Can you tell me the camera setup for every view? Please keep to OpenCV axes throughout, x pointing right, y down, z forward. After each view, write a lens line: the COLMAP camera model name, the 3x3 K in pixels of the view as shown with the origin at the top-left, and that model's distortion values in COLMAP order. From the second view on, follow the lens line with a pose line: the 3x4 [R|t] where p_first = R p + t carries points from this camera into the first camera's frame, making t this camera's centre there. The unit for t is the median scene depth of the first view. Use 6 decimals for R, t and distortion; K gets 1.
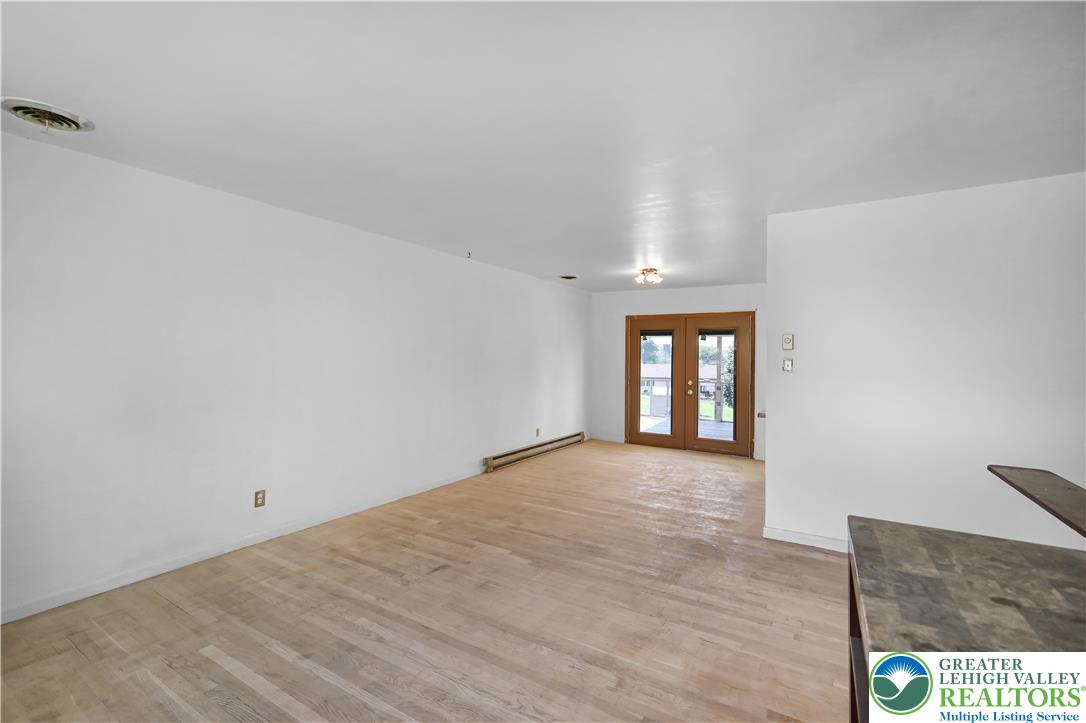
lens RADIAL K [[480.9, 0, 540.5], [0, 480.9, 359.0], [0, 0, 1]] dist [0.000844, -0.000127]
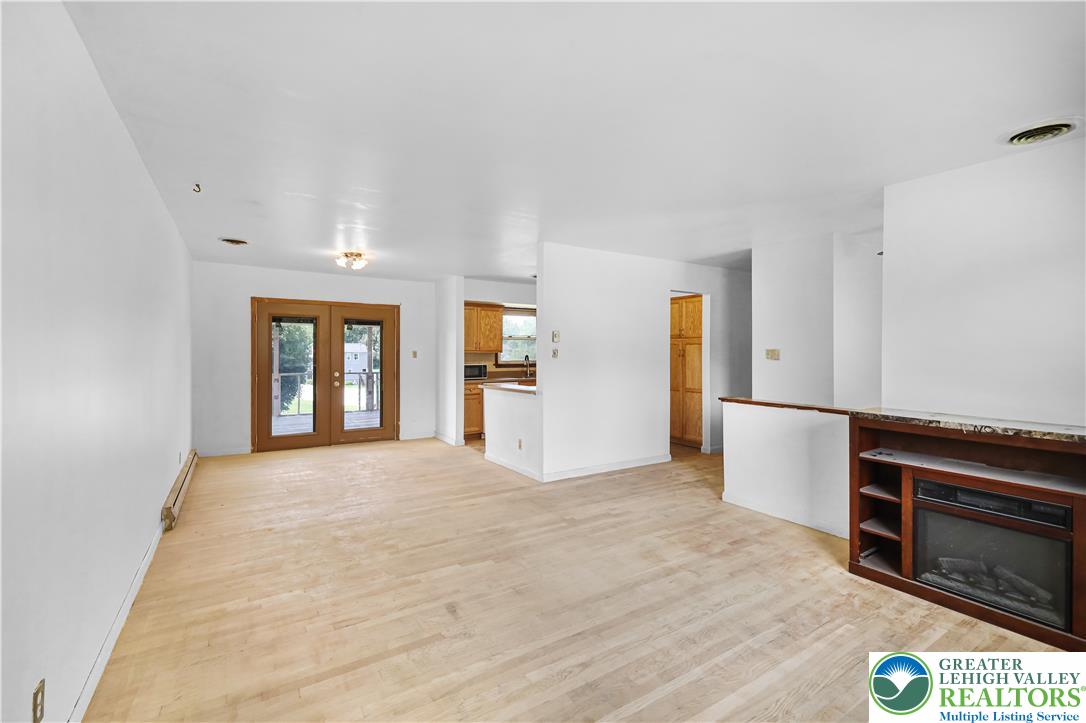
lens RADIAL K [[480.9, 0, 540.5], [0, 480.9, 359.0], [0, 0, 1]] dist [0.000844, -0.000127]
pose [[0.432147, -0.026459, 0.901415, -0.753170], [0.005144, 0.999626, 0.026876, -0.008481], [-0.901789, -0.006978, 0.432121, 0.446311]]
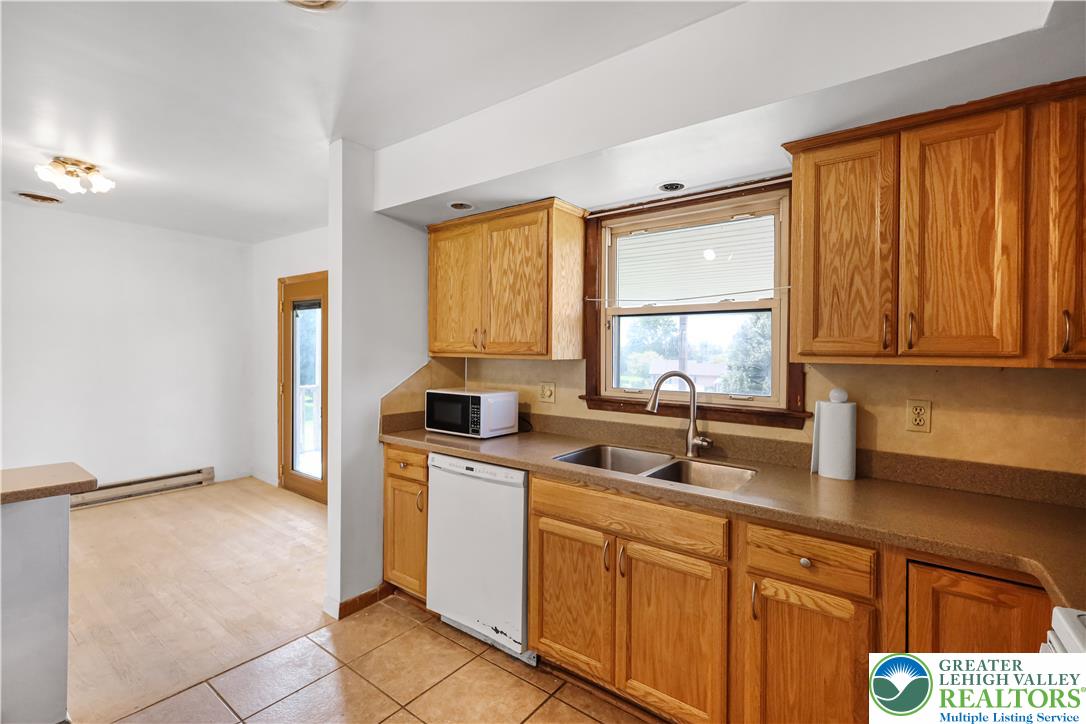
lens RADIAL K [[480.9, 0, 540.5], [0, 480.9, 359.5], [0, 0, 1]] dist [0.000844, -0.000127]
pose [[0.996892, -0.004681, -0.078635, 1.200118], [0.006107, 0.999821, 0.017903, 0.008582], [0.078537, -0.018328, 0.996743, 0.904615]]
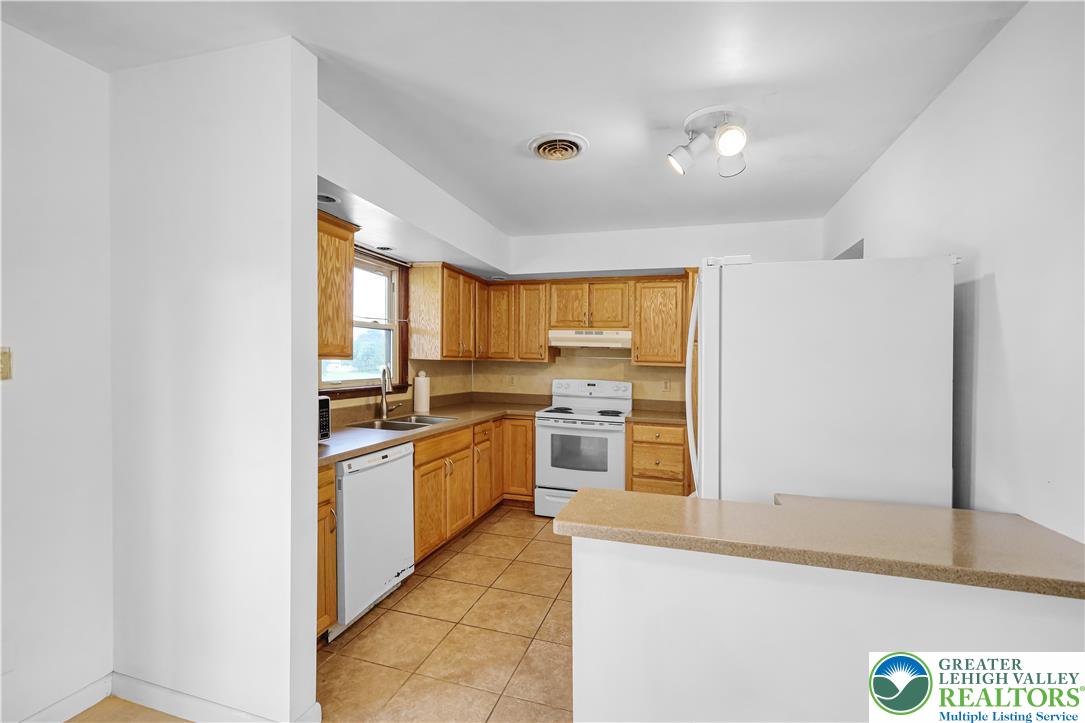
lens RADIAL K [[471.9, 0, 526.5], [0, 471.9, 363.1], [0, 0, 1]] dist [0.000201, -0.000033]
pose [[-0.237742, -0.032553, 0.970783, 0.346548], [-0.025635, 0.999300, 0.027231, -0.002969], [-0.970990, -0.018412, -0.238410, 1.471060]]
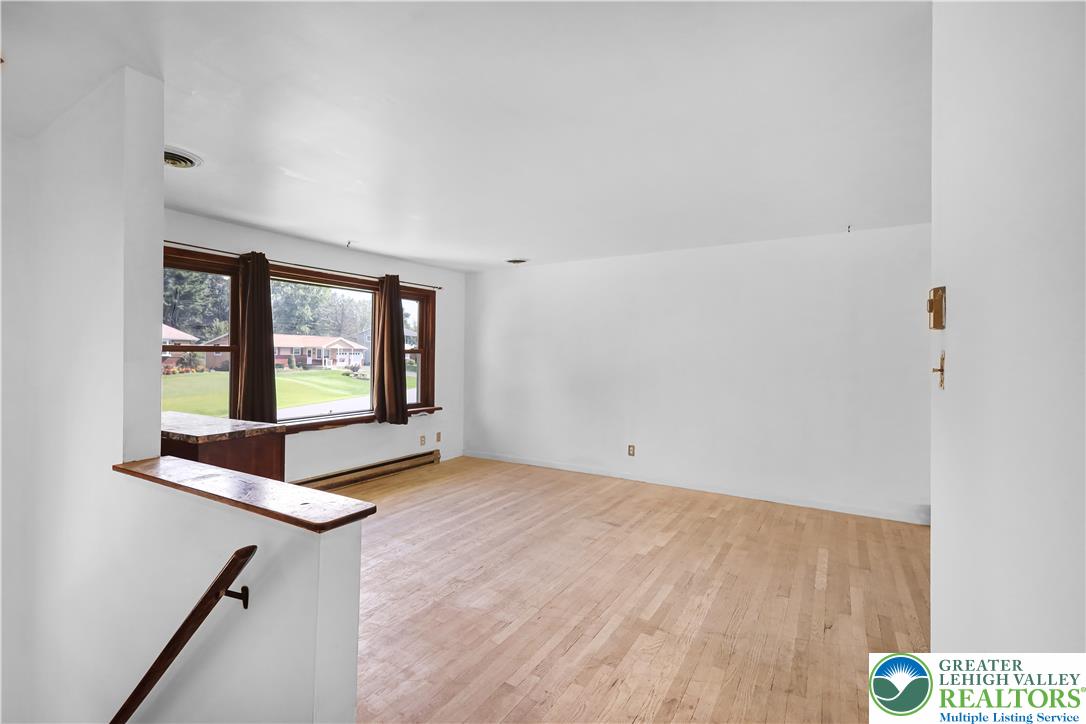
lens RADIAL K [[480.9, 0, 540.5], [0, 480.9, 359.5], [0, 0, 1]] dist [0.000844, -0.000127]
pose [[0.010862, 0.003811, -0.999934, 0.900680], [-0.011200, 0.999930, 0.003689, 0.002957], [0.999878, 0.011159, 0.010904, 0.684950]]
